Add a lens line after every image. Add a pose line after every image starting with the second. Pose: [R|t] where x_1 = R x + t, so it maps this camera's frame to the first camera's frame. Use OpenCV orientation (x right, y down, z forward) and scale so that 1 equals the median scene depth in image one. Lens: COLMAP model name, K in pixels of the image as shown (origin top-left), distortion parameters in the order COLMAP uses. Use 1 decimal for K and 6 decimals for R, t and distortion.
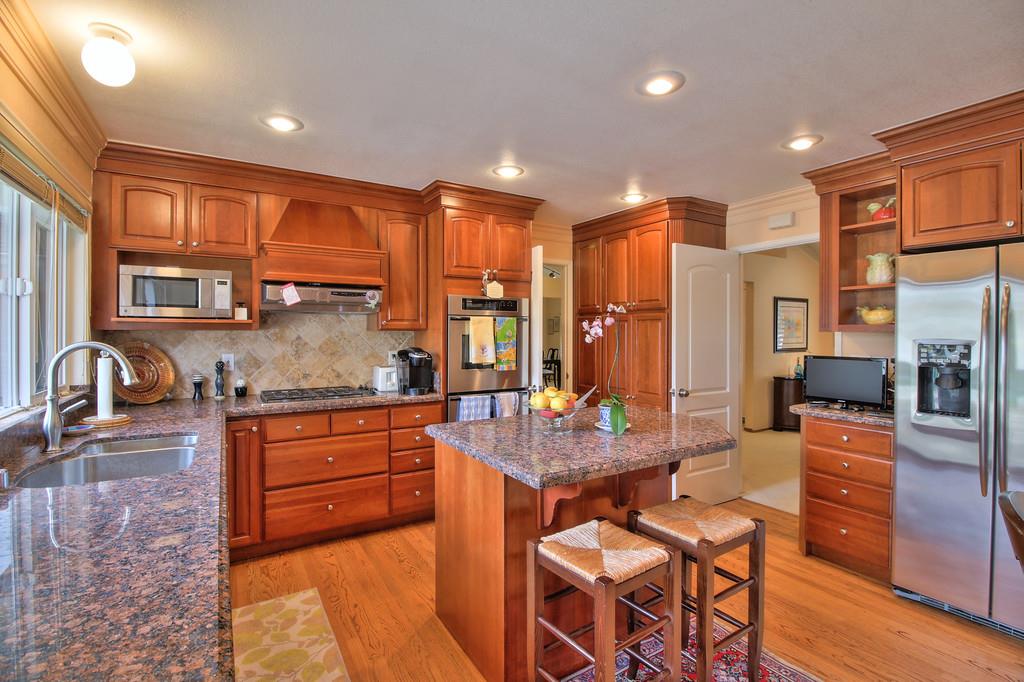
lens RADIAL K [[475.4, 0, 511.7], [0, 475.4, 335.7], [0, 0, 1]] dist [0.000655, 0.000043]
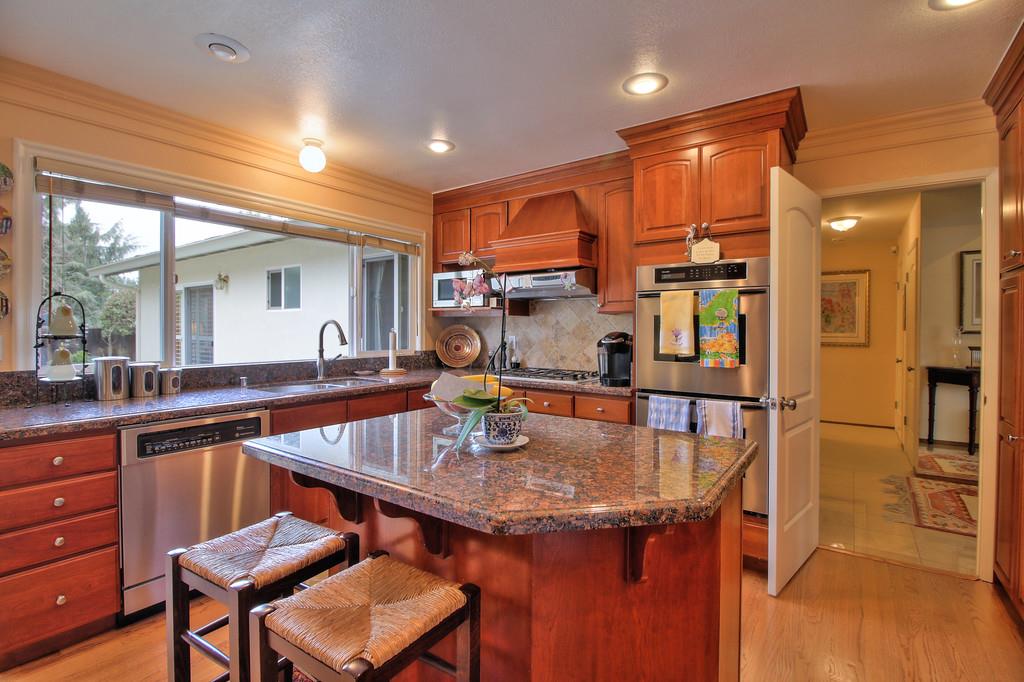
lens RADIAL K [[475.4, 0, 511.4], [0, 475.4, 336.0], [0, 0, 1]] dist [0.000655, 0.000043]
pose [[0.385258, 0.014497, -0.922695, 0.515791], [-0.008135, 0.999891, 0.012313, 0.022546], [0.922773, 0.002762, 0.385334, 0.480234]]
